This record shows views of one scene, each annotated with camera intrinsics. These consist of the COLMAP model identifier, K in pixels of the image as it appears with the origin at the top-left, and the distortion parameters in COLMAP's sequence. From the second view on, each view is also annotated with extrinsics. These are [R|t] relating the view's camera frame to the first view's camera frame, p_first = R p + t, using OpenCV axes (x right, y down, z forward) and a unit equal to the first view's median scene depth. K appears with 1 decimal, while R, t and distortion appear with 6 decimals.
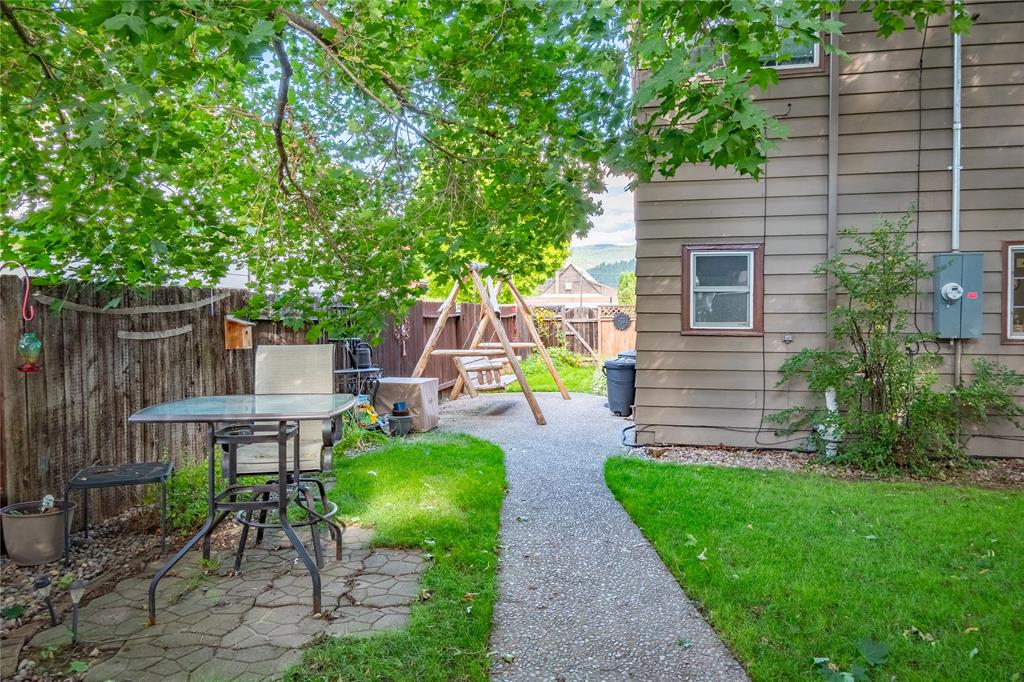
lens RADIAL K [[657.3, 0, 512.0], [0, 657.3, 341.0], [0, 0, 1]] dist [0.003280, 0.000285]
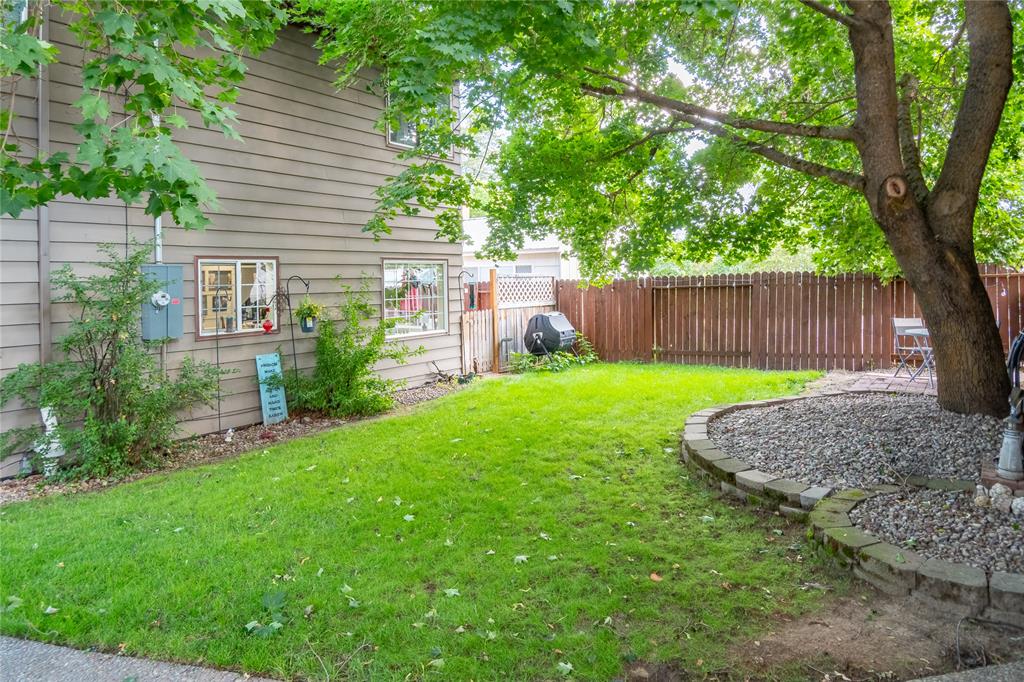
lens RADIAL K [[657.3, 0, 512.0], [0, 657.3, 341.0], [0, 0, 1]] dist [0.003280, 0.000285]
pose [[0.395050, -0.085695, 0.914654, -0.125673], [0.077546, 0.995197, 0.059748, -0.024482], [-0.915381, 0.047324, 0.399797, 0.009478]]
